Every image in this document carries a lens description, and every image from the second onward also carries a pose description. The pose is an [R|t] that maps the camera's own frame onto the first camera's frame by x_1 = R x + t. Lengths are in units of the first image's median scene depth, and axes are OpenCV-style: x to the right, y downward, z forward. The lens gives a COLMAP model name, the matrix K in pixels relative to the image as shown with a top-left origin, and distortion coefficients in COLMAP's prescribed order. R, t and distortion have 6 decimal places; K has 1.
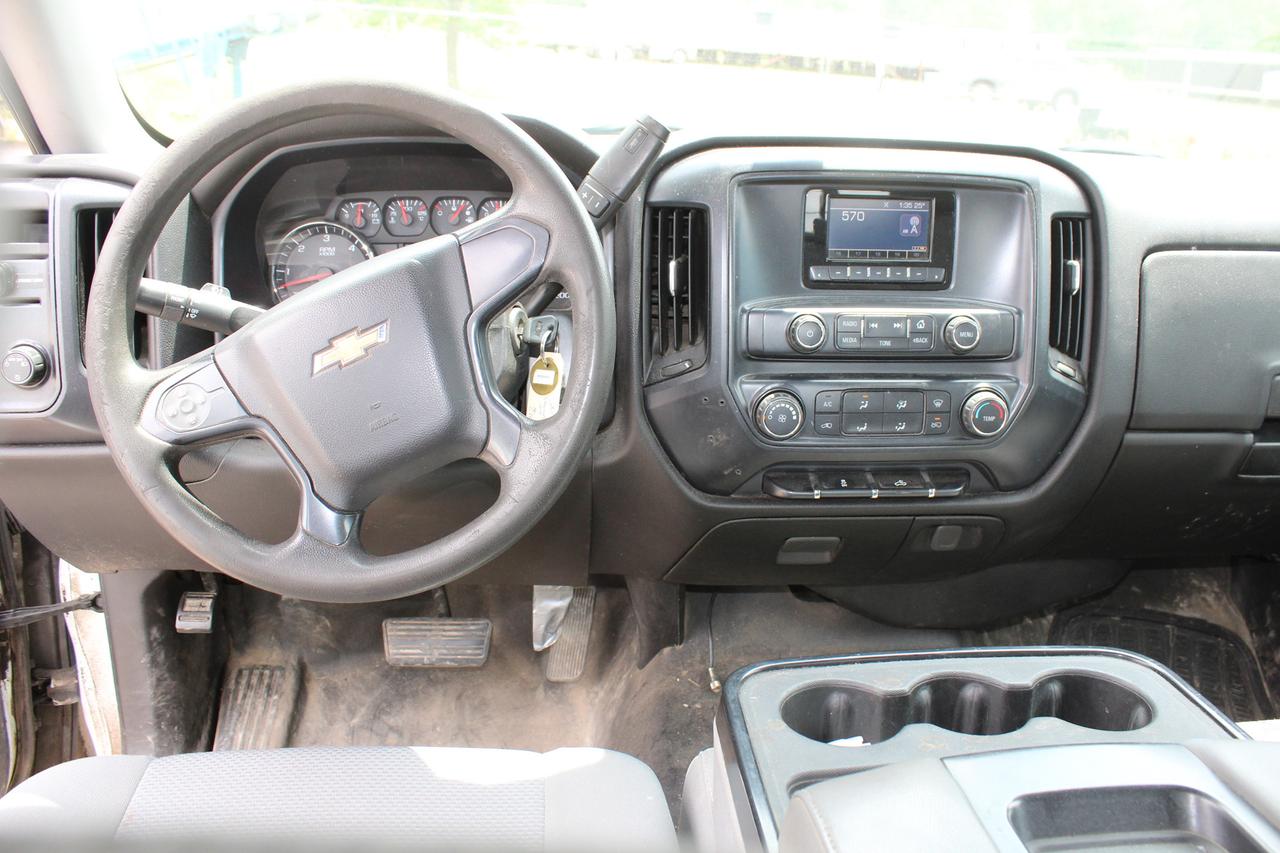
lens RADIAL K [[1039.3, 0, 660.6], [0, 1039.3, 403.5], [0, 0, 1]] dist [-0.164283, 0.122351]
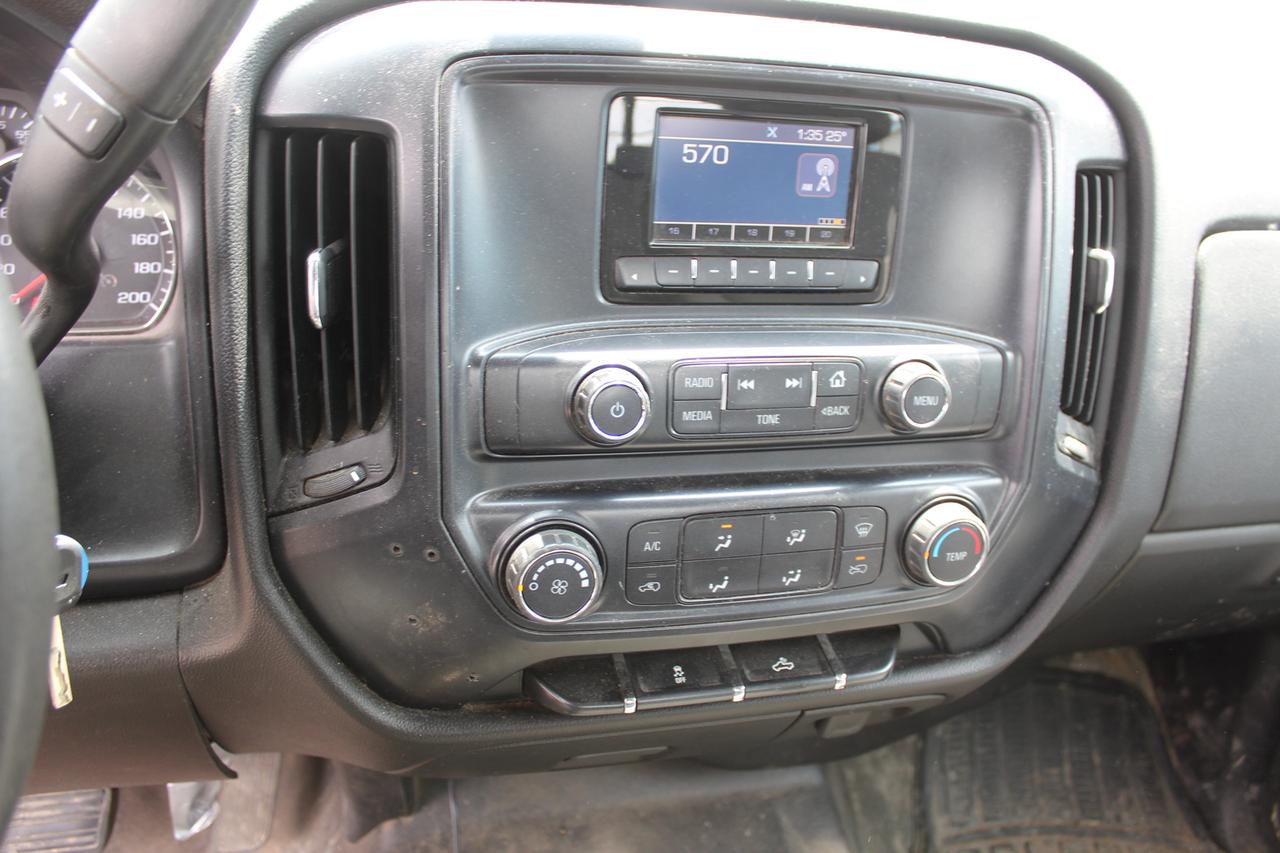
lens RADIAL K [[1039.3, 0, 646.5], [0, 1039.3, 414.5], [0, 0, 1]] dist [-0.164283, 0.122351]
pose [[0.980794, -0.017712, 0.194239, 0.063027], [-0.001902, 0.994952, 0.100331, -0.107721], [-0.195036, -0.098773, 0.975810, 0.515552]]
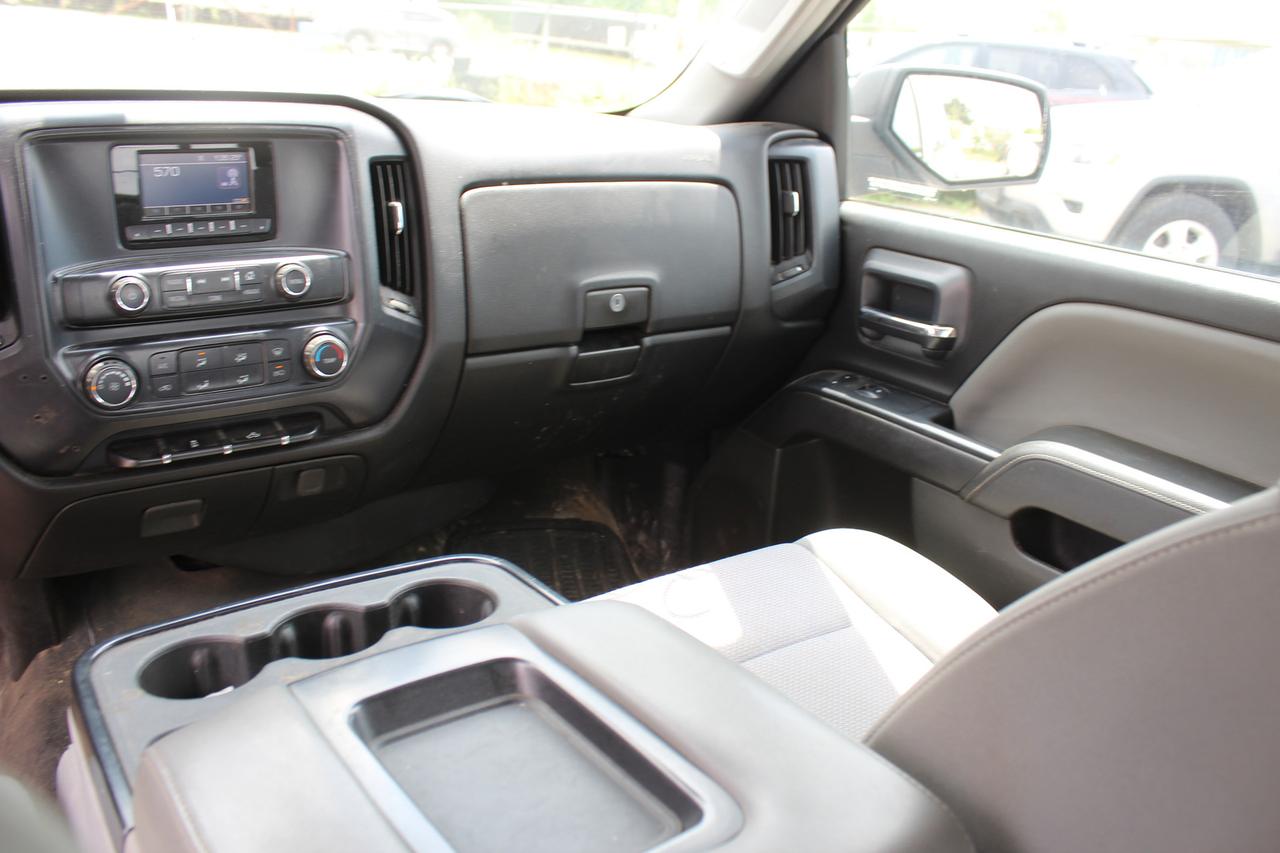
lens RADIAL K [[1039.3, 0, 646.3], [0, 1039.3, 408.3], [0, 0, 1]] dist [-0.164283, 0.122351]
pose [[0.848783, -0.139967, 0.509880, 0.057383], [0.114394, 0.990098, 0.081362, 0.014643], [-0.516219, -0.010731, 0.856389, -0.048983]]
